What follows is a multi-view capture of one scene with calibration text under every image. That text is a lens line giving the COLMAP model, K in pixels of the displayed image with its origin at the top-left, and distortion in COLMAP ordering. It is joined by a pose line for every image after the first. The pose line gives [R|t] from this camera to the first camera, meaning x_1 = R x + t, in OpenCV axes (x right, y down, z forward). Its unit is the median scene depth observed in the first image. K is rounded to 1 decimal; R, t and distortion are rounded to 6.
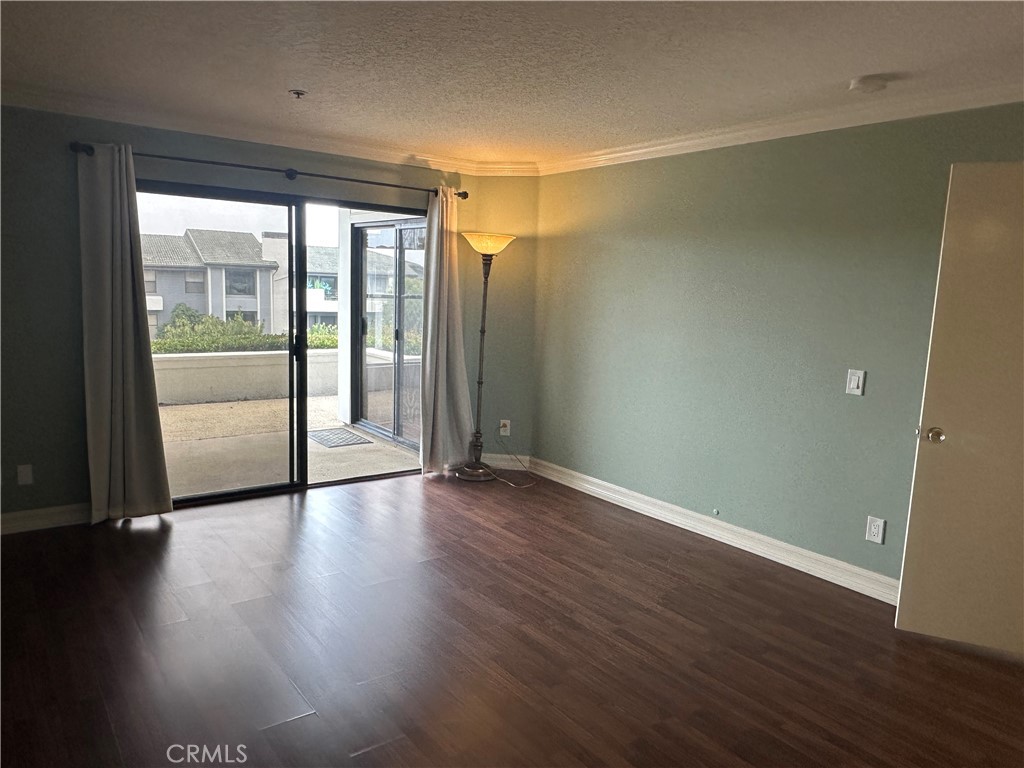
lens RADIAL K [[720.3, 0, 514.7], [0, 720.3, 382.4], [0, 0, 1]] dist [0.001964, 0.001008]
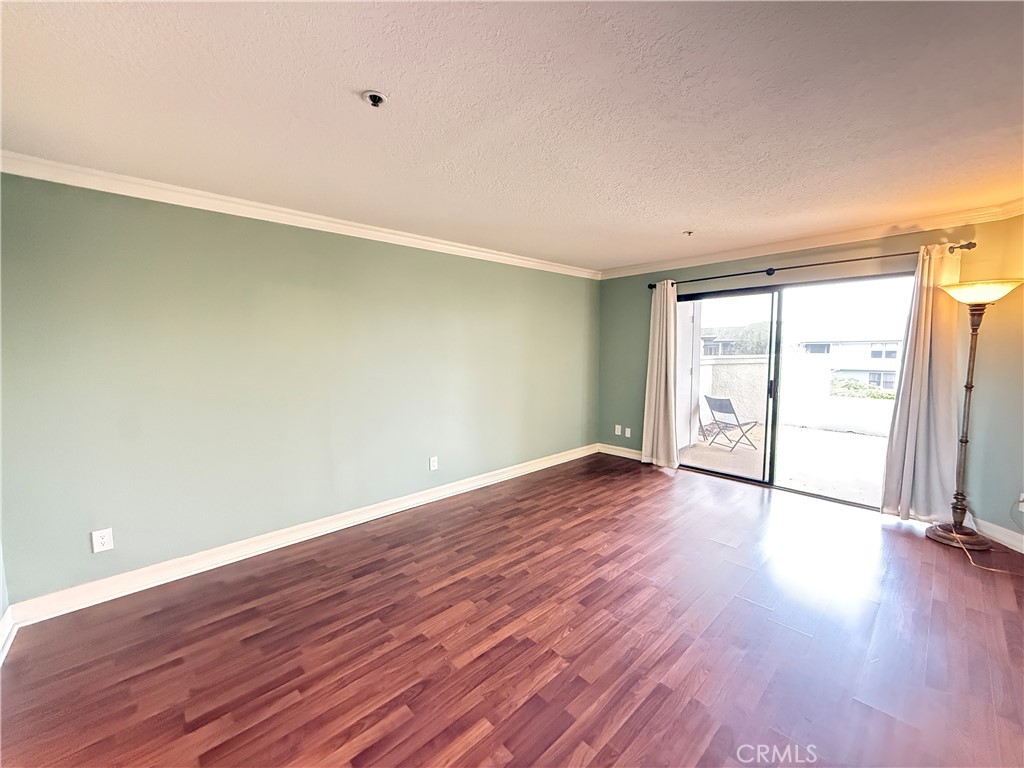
lens RADIAL K [[406.0, 0, 516.0], [0, 406.0, 386.9], [0, 0, 1]] dist [0.002653, 0.000916]
pose [[0.106585, 0.060067, -0.992488, 0.500668], [-0.121204, 0.991515, 0.046992, -0.027968], [0.986889, 0.115285, 0.112961, 0.423552]]
